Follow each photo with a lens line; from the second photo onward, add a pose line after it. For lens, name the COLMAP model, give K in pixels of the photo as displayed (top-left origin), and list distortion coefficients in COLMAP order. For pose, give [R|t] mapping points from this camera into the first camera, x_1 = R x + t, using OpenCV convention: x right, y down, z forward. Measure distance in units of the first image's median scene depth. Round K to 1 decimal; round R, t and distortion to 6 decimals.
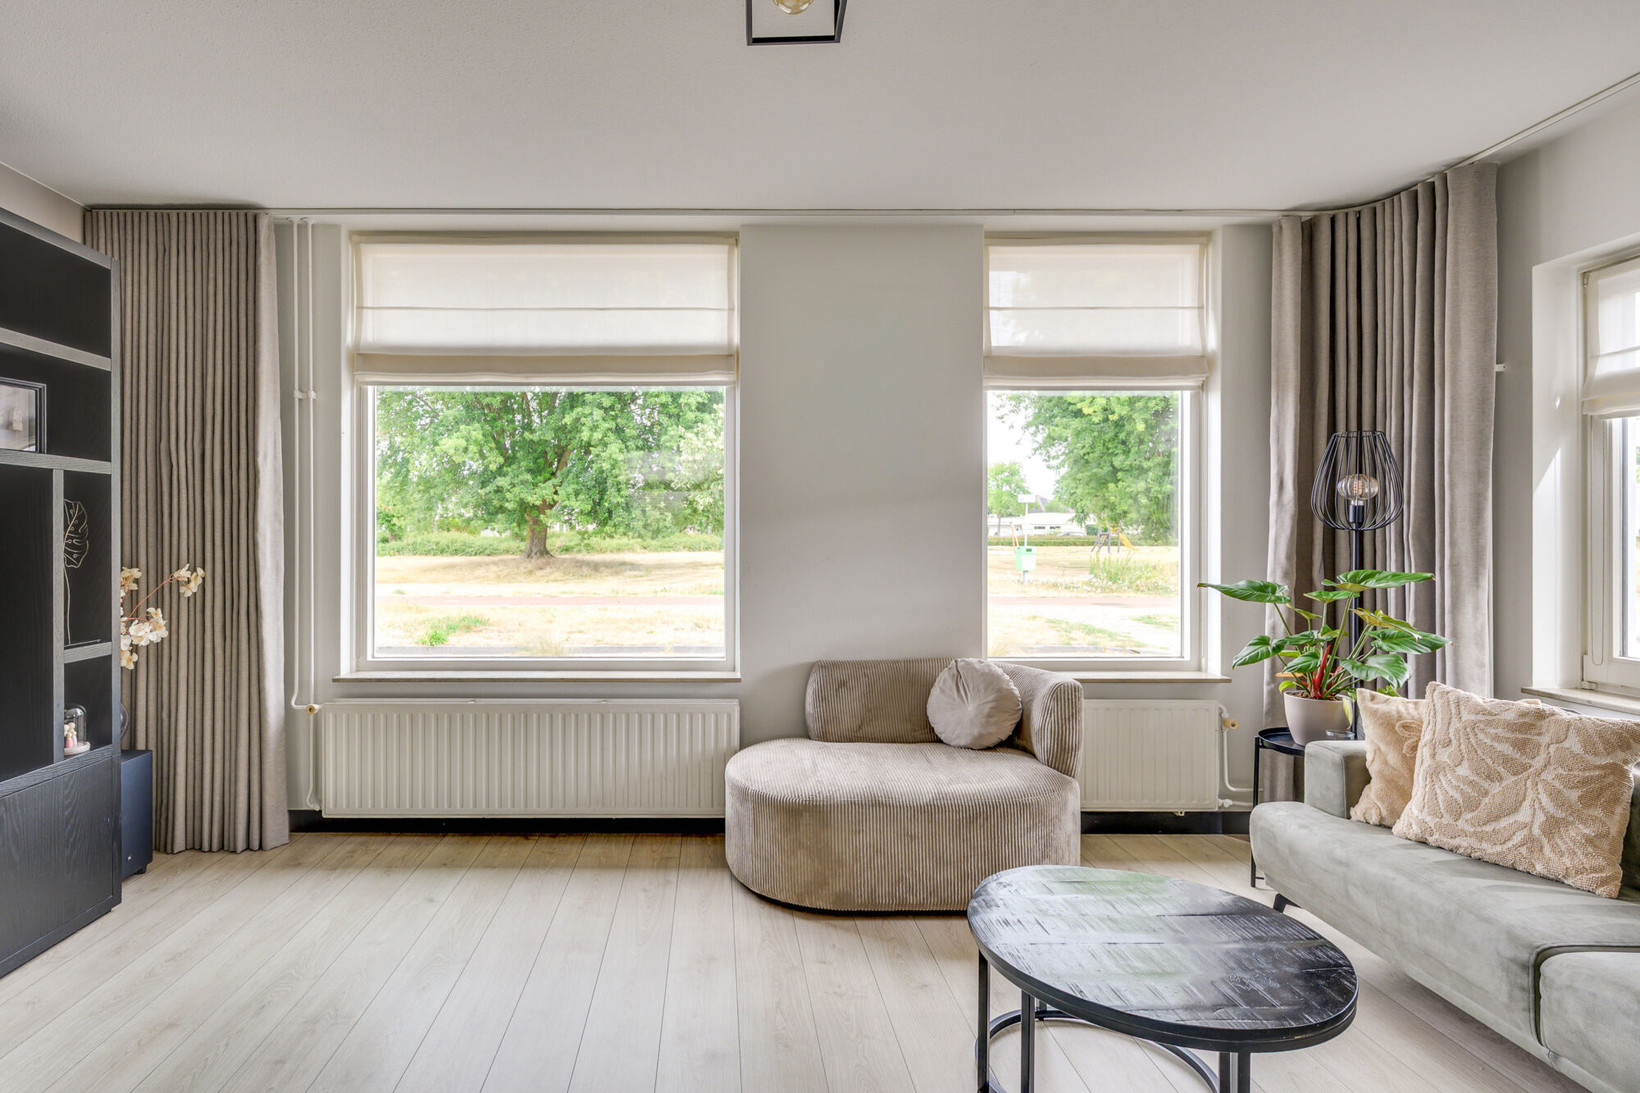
lens RADIAL K [[867.4, 0, 707.3], [0, 867.4, 534.9], [0, 0, 1]] dist [-0.000109, -0.000021]
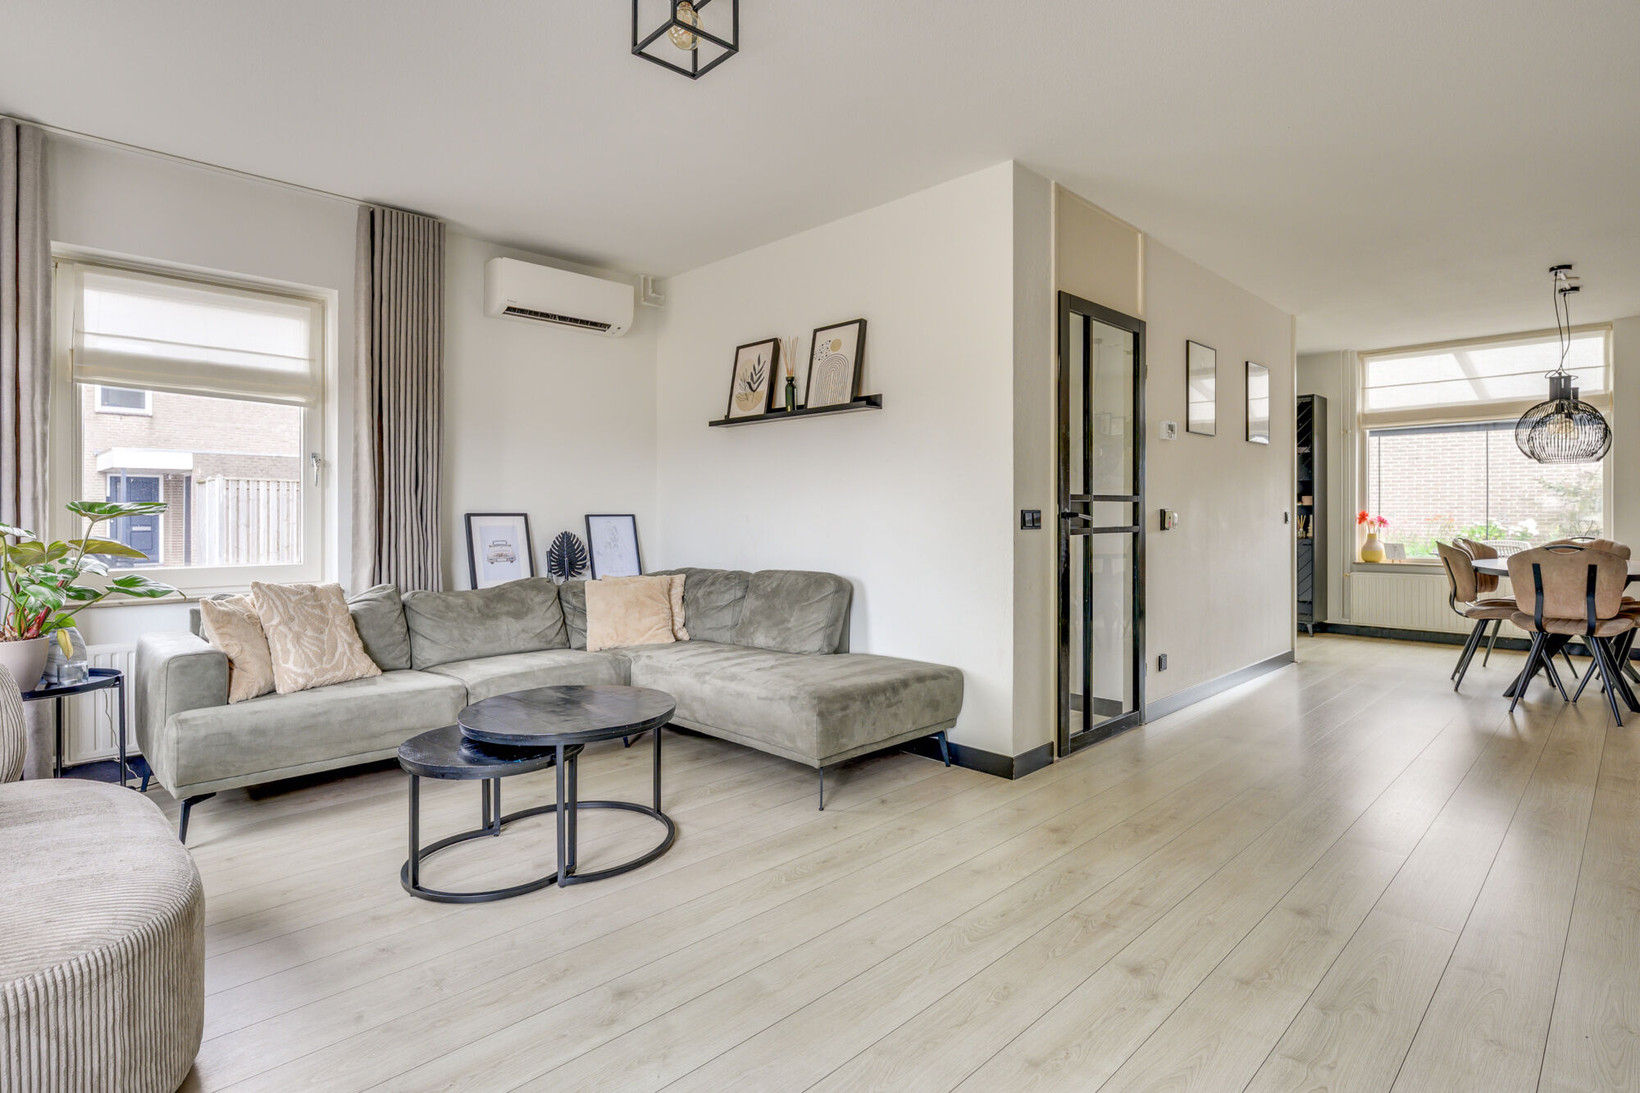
lens RADIAL K [[837.1, 0, 820.8], [0, 837.1, 514.1], [0, 0, 1]] dist [0.002741, 0.000570]
pose [[-0.712321, -0.001189, 0.701853, -0.514165], [-0.000031, 0.999999, 0.001662, 0.048305], [-0.701854, 0.001162, -0.712320, 0.977116]]
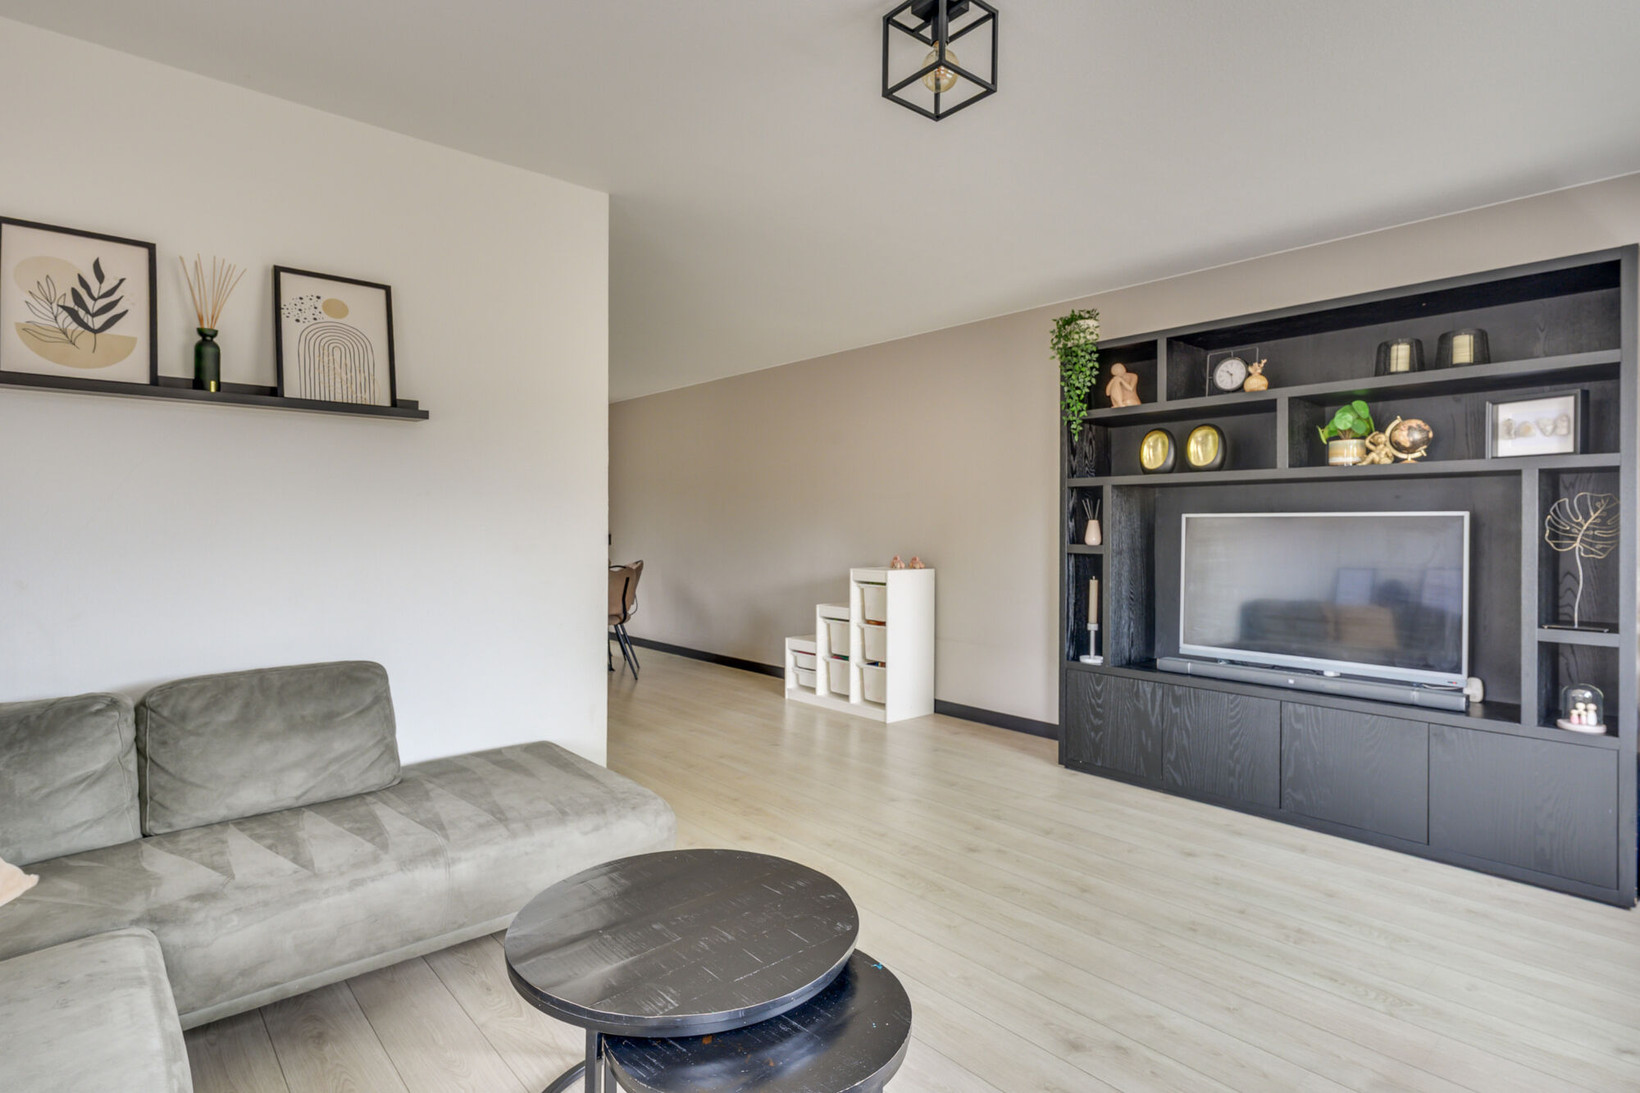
lens RADIAL K [[842.1, 0, 819.8], [0, 842.1, 525.5], [0, 0, 1]] dist [-0.001465, -0.000332]
pose [[-0.748285, -0.001080, -0.663376, 0.560513], [-0.002473, 0.999996, 0.001162, 0.004770], [0.663372, 0.002510, -0.748285, 0.991598]]
